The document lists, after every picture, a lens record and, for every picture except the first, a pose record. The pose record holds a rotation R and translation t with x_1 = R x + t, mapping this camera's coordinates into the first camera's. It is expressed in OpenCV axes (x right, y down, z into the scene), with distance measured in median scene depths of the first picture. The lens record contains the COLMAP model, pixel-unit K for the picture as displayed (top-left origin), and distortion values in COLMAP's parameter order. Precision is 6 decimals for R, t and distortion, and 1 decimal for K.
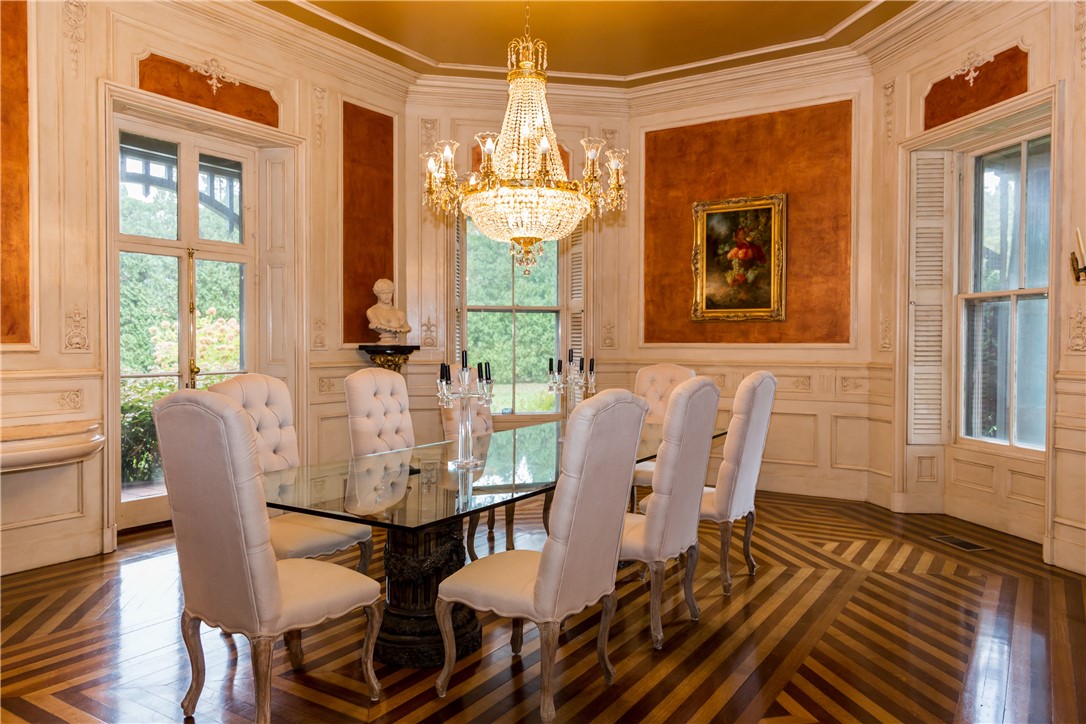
lens RADIAL K [[772.3, 0, 543.0], [0, 772.3, 362.0], [0, 0, 1]] dist [0.002412, 0.001598]
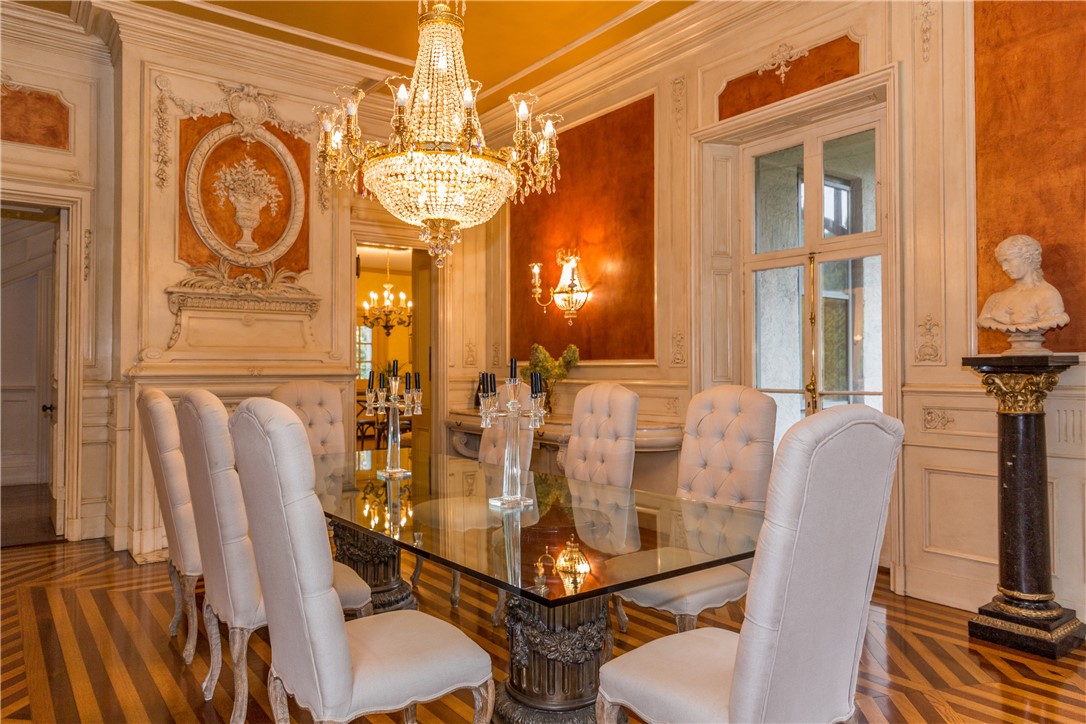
lens RADIAL K [[772.3, 0, 543.0], [0, 772.3, 362.0], [0, 0, 1]] dist [0.002412, 0.001598]
pose [[-0.370094, -0.007436, -0.928965, 0.517581], [-0.021912, 0.999760, 0.000727, -0.012707], [0.928736, 0.020625, -0.370168, 1.078253]]
